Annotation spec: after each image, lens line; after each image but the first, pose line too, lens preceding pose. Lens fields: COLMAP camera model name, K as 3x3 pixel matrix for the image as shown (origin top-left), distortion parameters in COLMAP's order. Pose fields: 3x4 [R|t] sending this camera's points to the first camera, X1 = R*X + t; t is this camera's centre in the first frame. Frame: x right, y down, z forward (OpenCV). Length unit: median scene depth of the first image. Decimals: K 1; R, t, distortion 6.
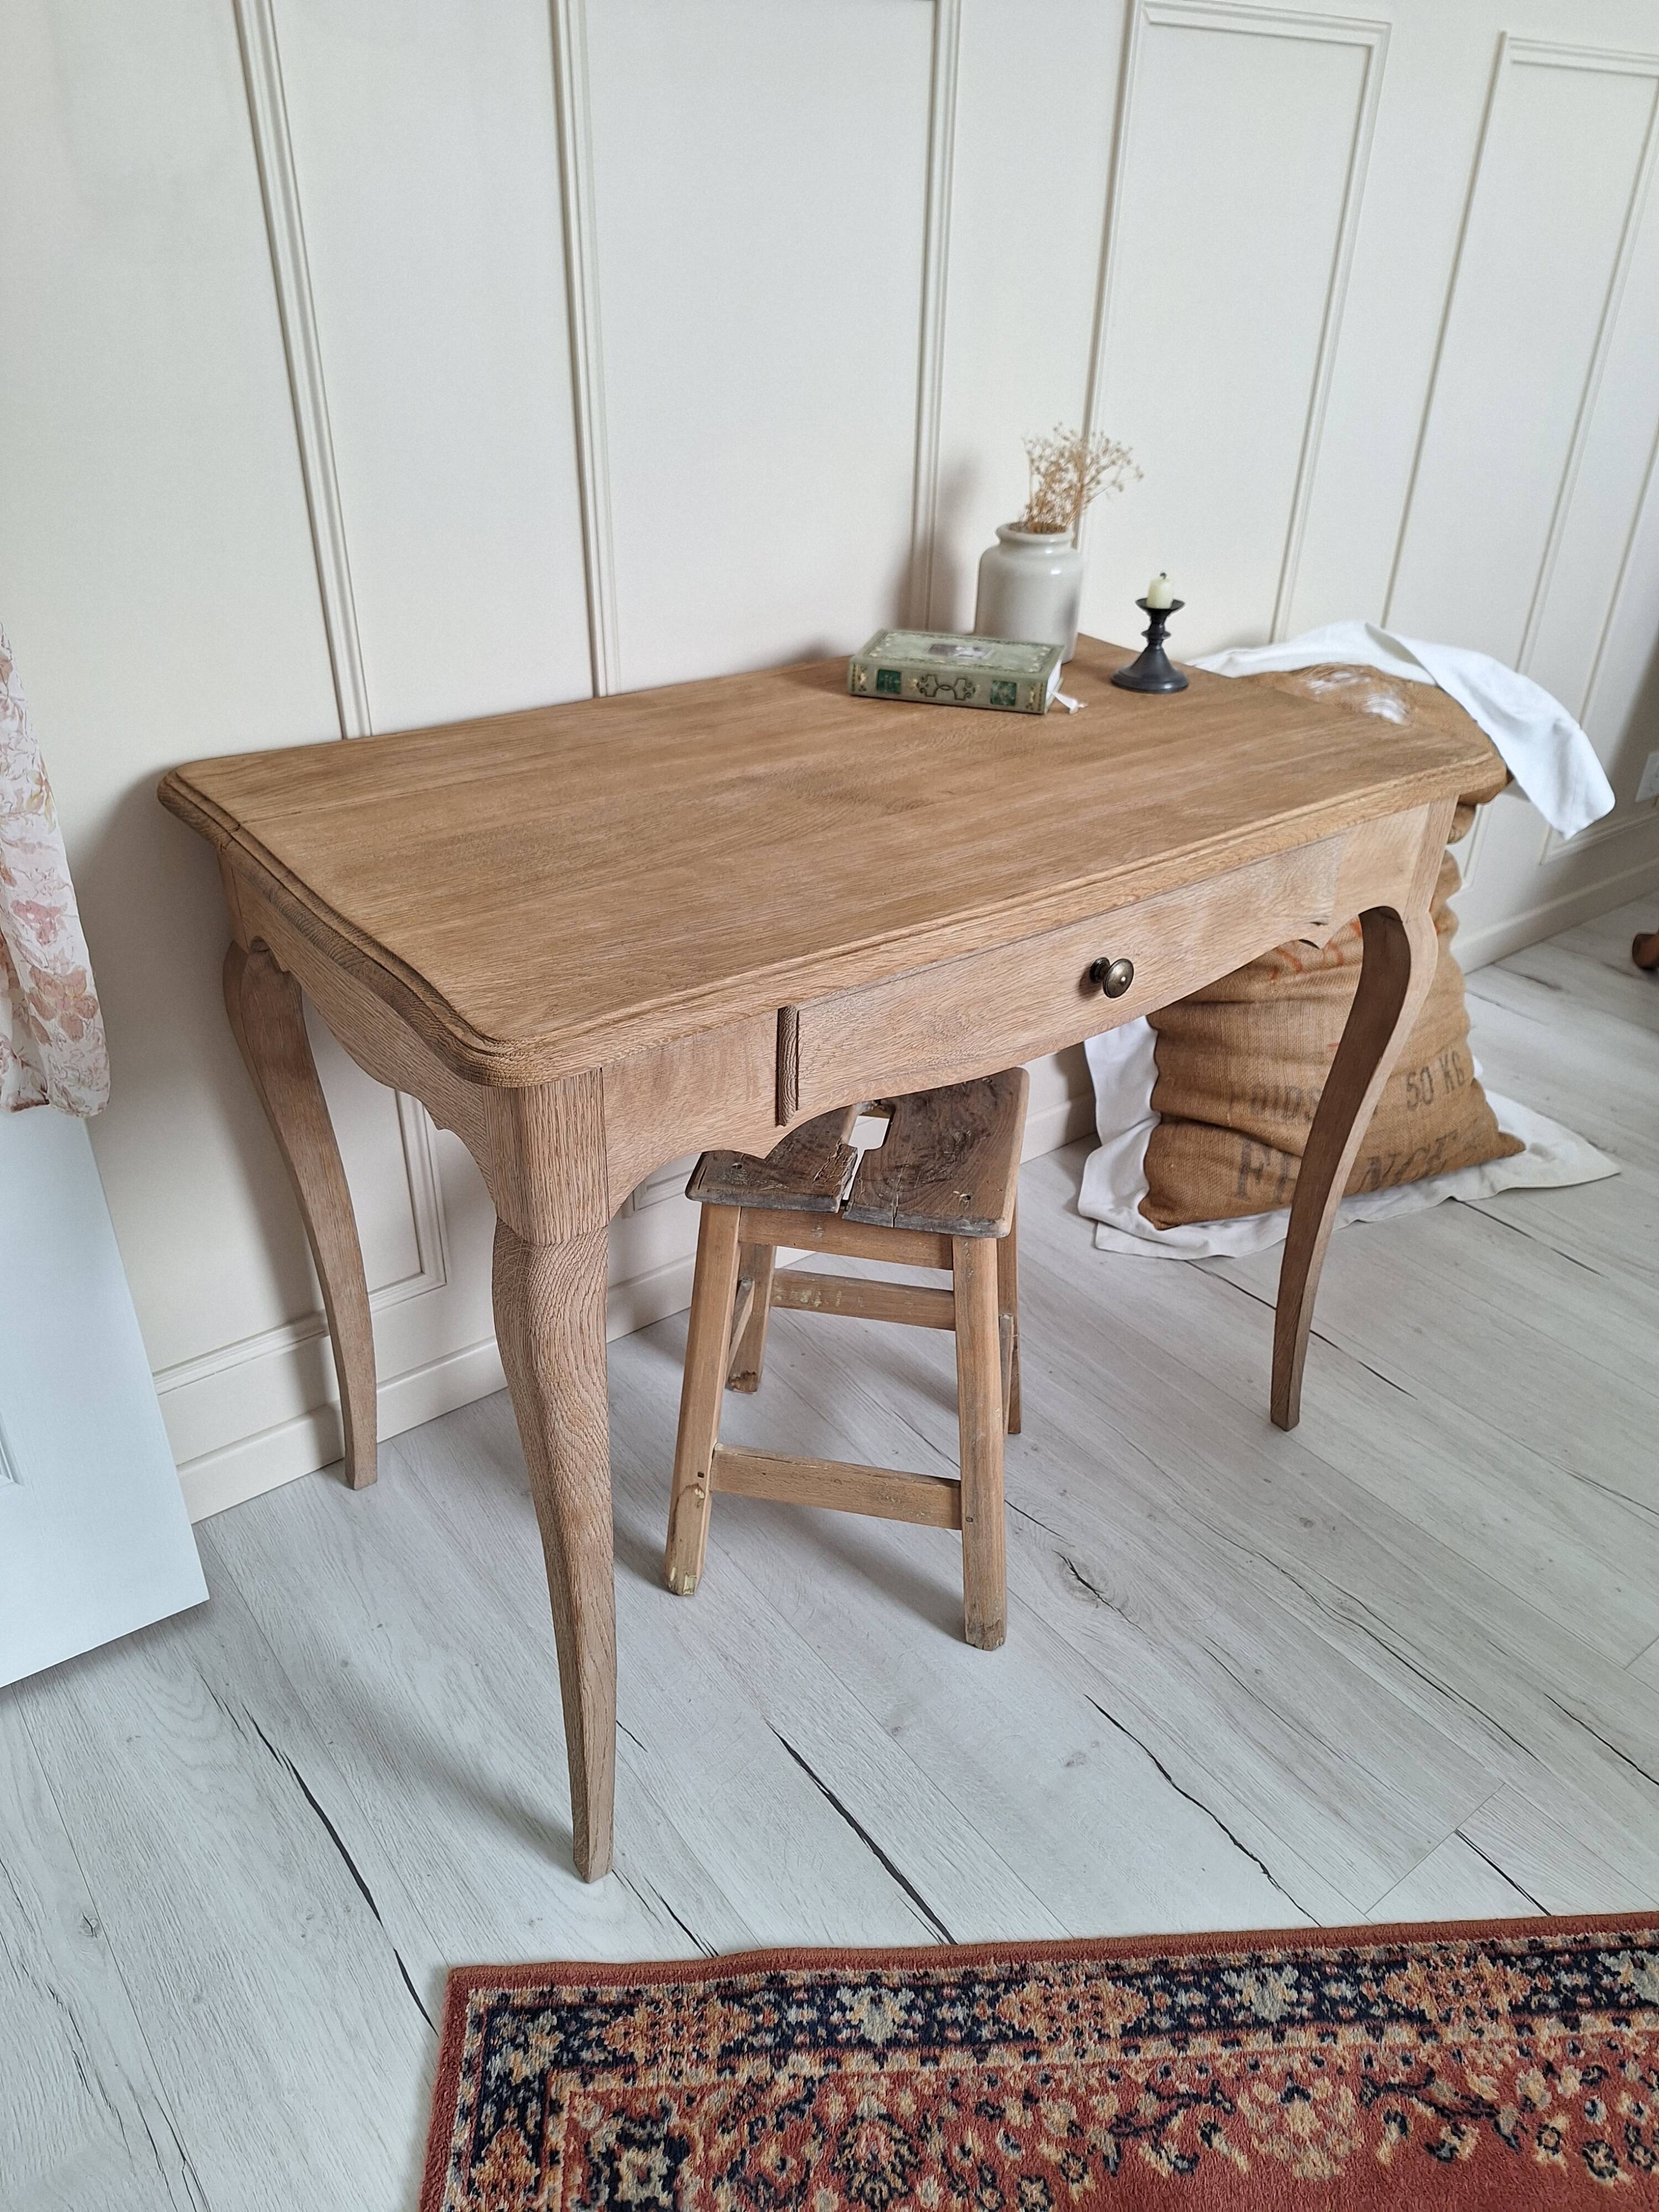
lens RADIAL K [[1551.9, 0, 827.2], [0, 1551.9, 1103.8], [0, 0, 1]] dist [0.051182, -0.044930]
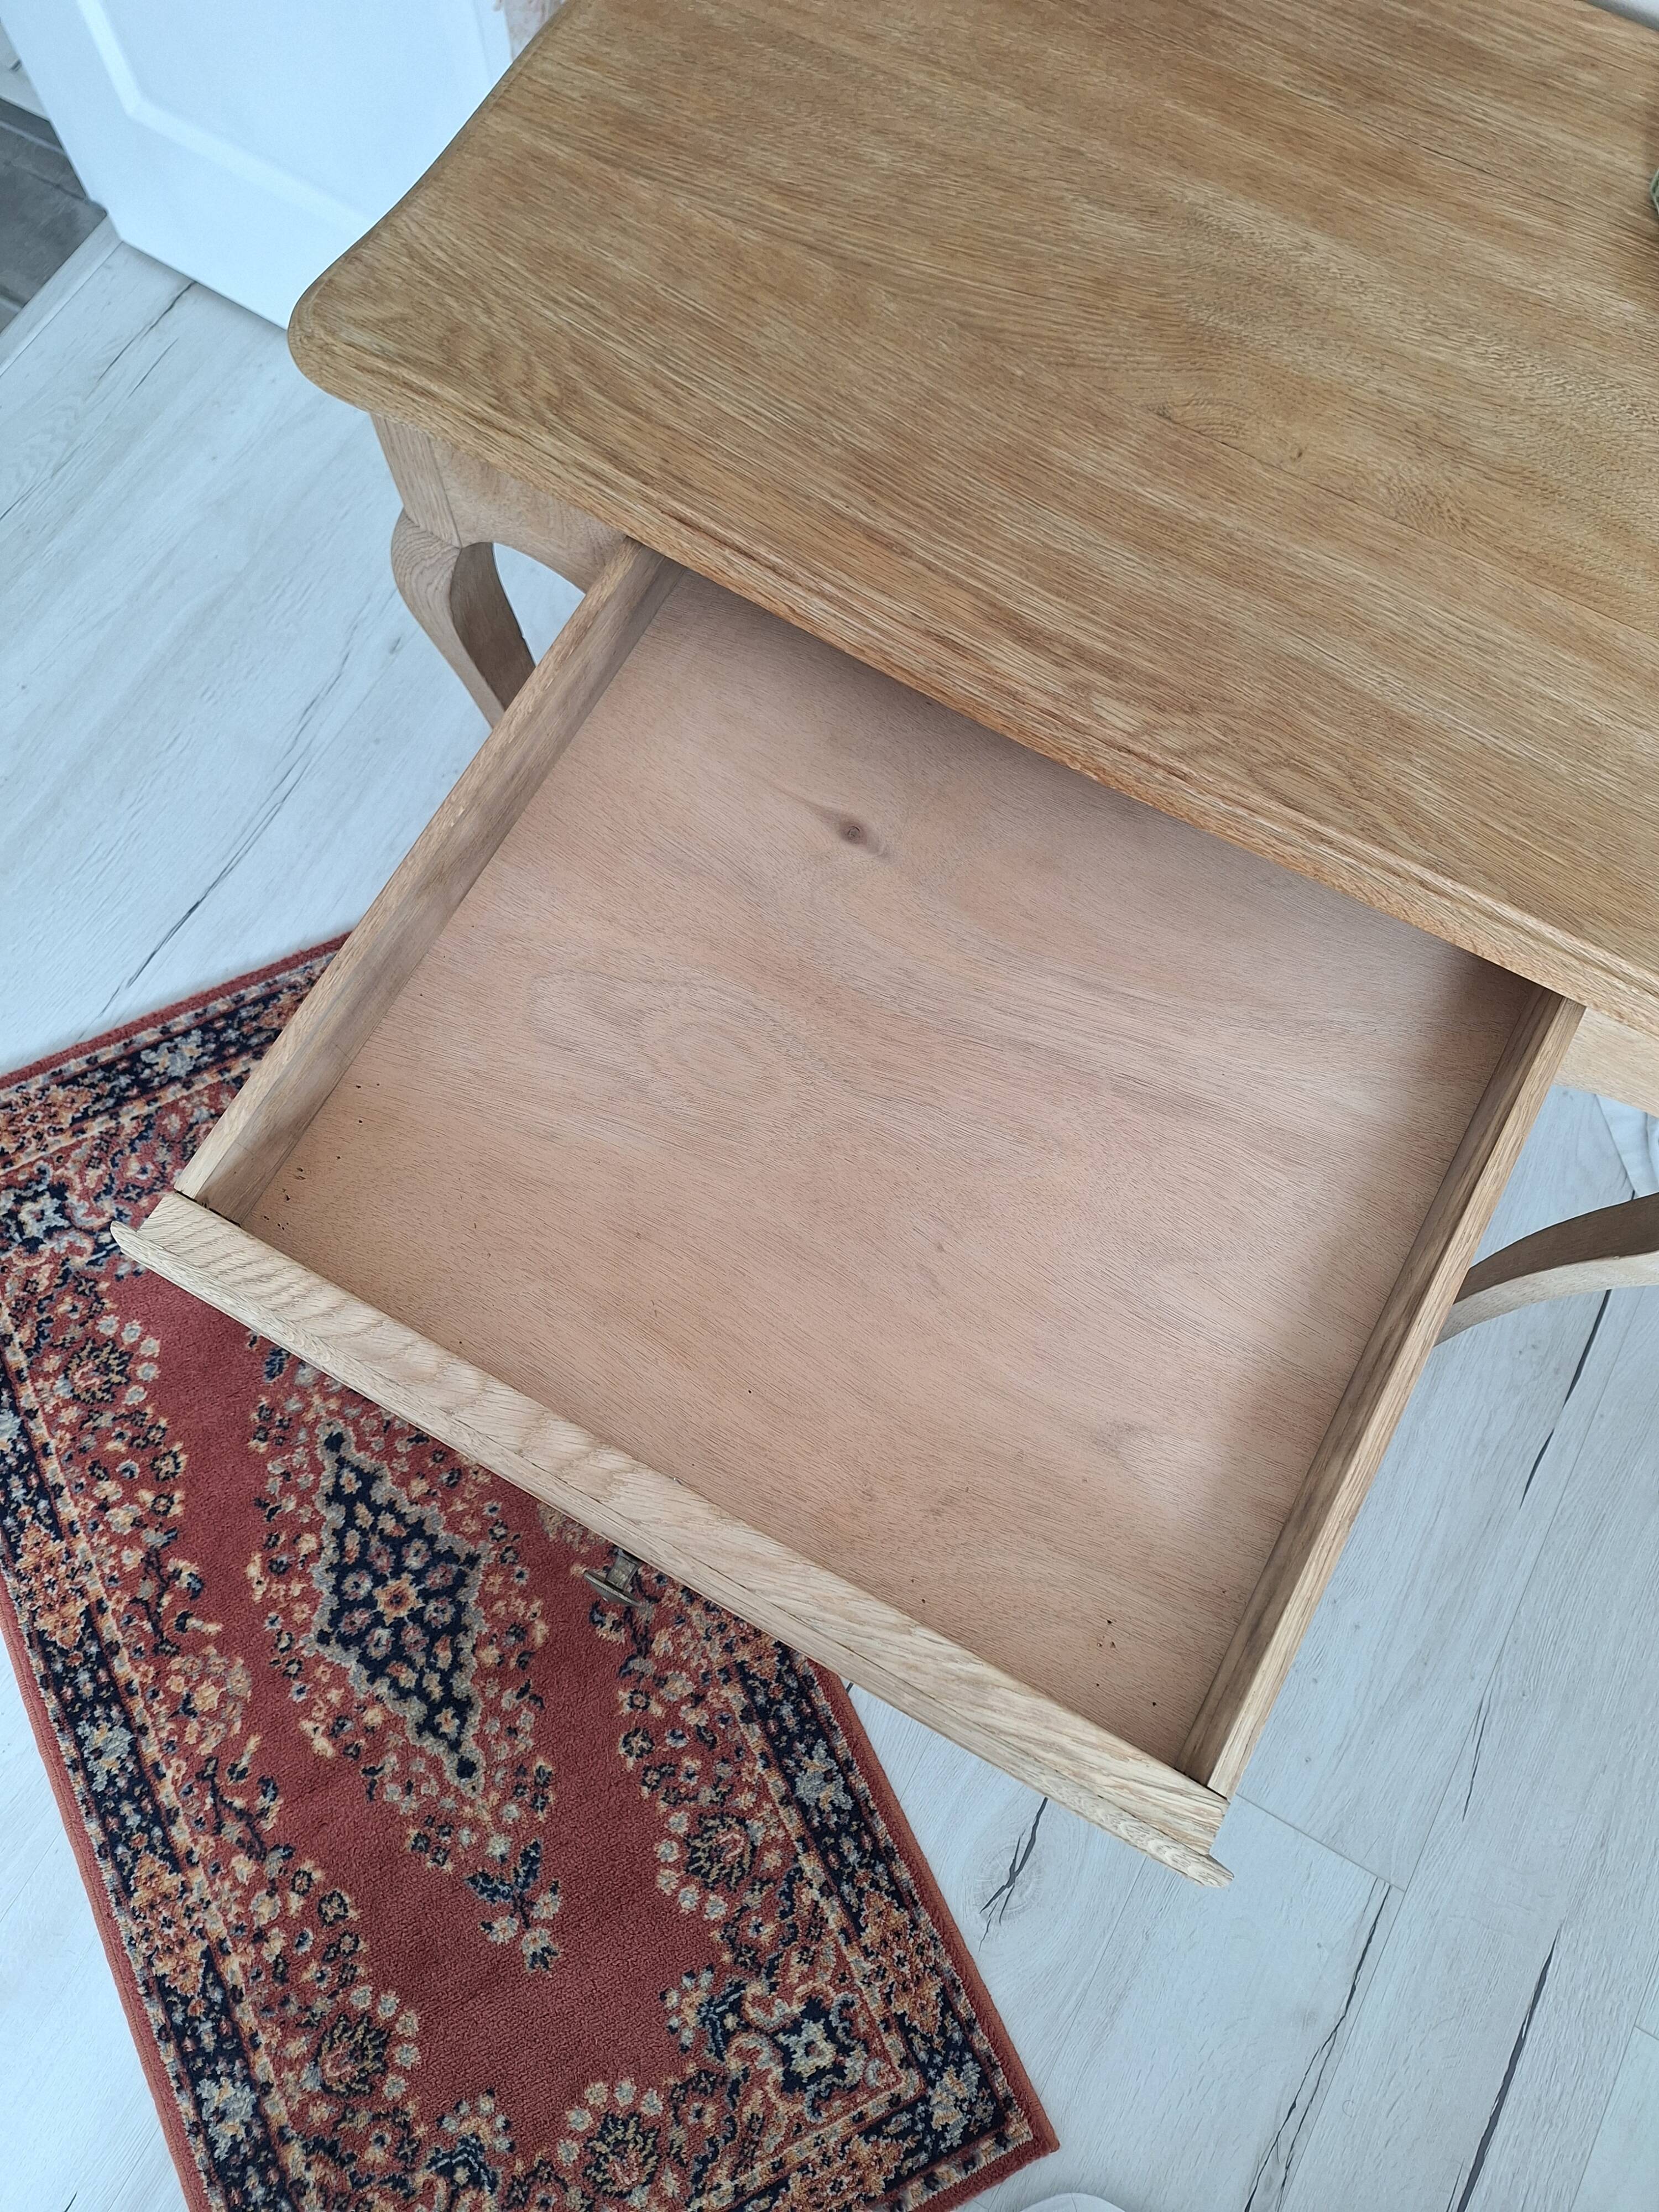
lens RADIAL K [[1501.3, 0, 848.8], [0, 1501.3, 1098.3], [0, 0, 1]] dist [0.028843, -0.015363]
pose [[0.399353, 0.863634, -0.307656, 0.449885], [-0.474742, 0.481886, 0.736482, -0.468421], [0.784307, -0.148059, 0.602446, 0.463769]]
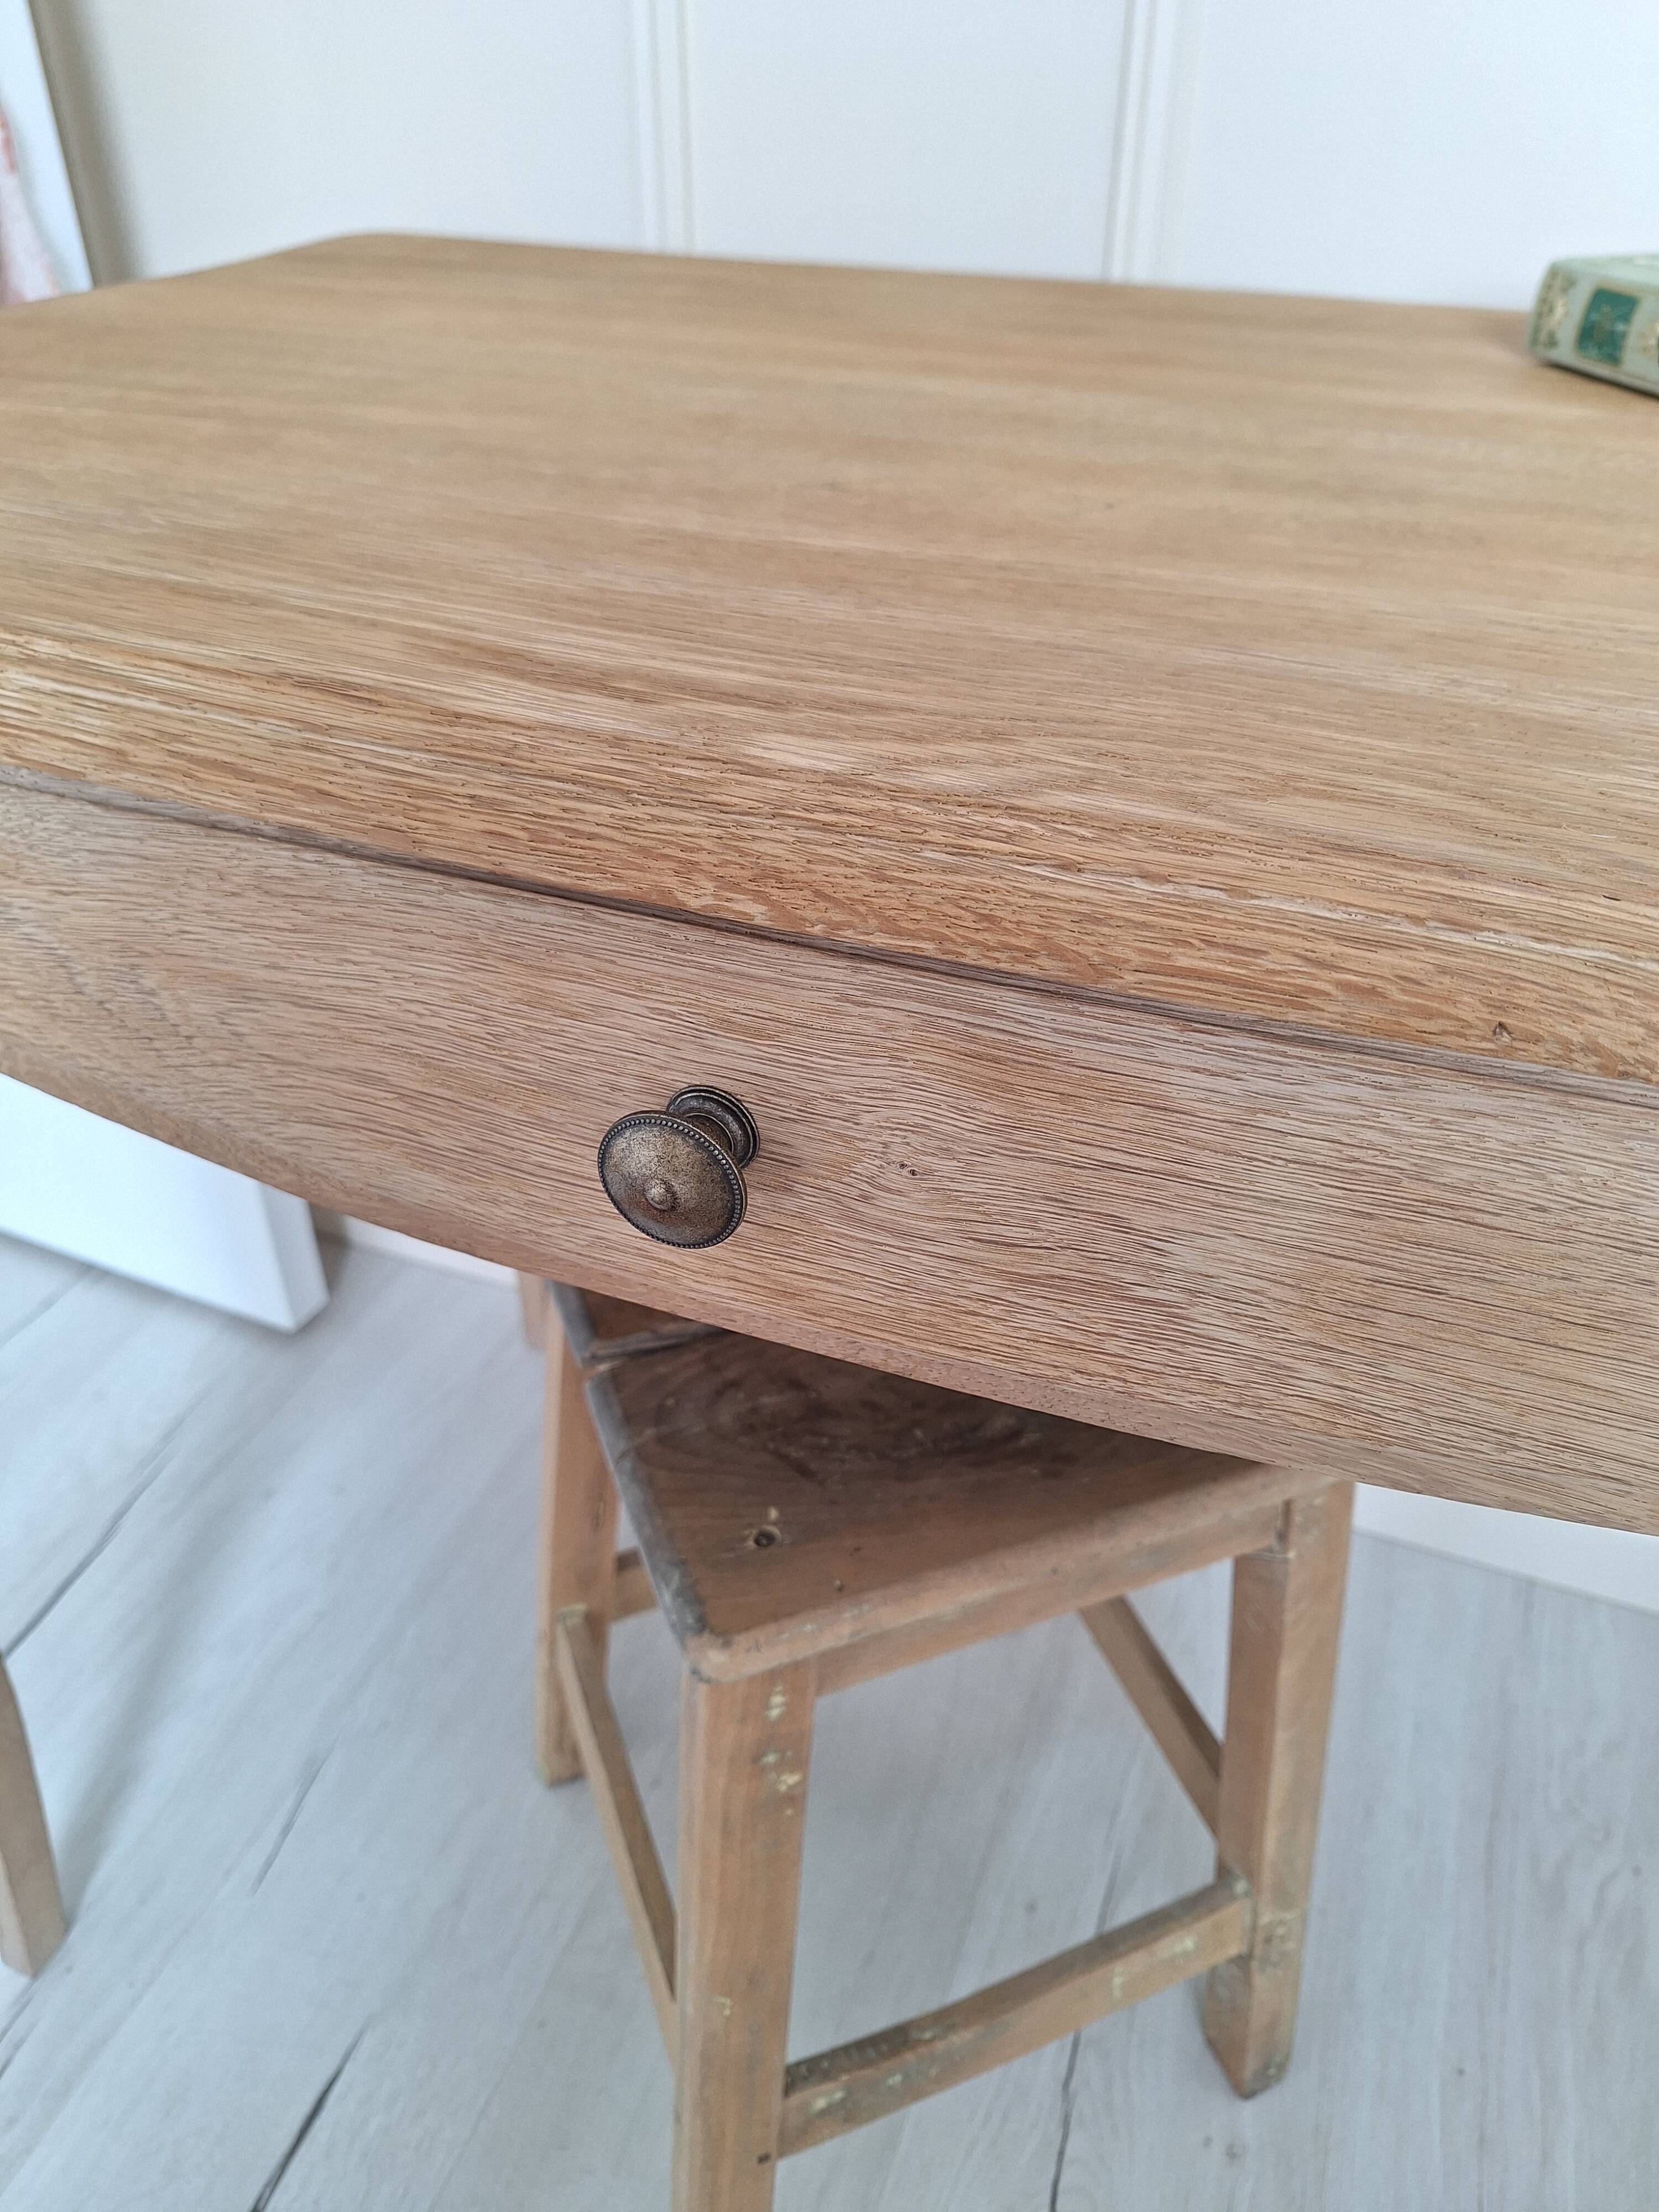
lens RADIAL K [[1560.1, 0, 828.6], [0, 1560.1, 1107.0], [0, 0, 1]] dist [0.048290, -0.039455]
pose [[0.530653, 0.476615, -0.700889, 0.357912], [-0.430439, 0.863889, 0.261567, -0.161902], [0.730157, 0.162889, 0.663580, 0.801069]]
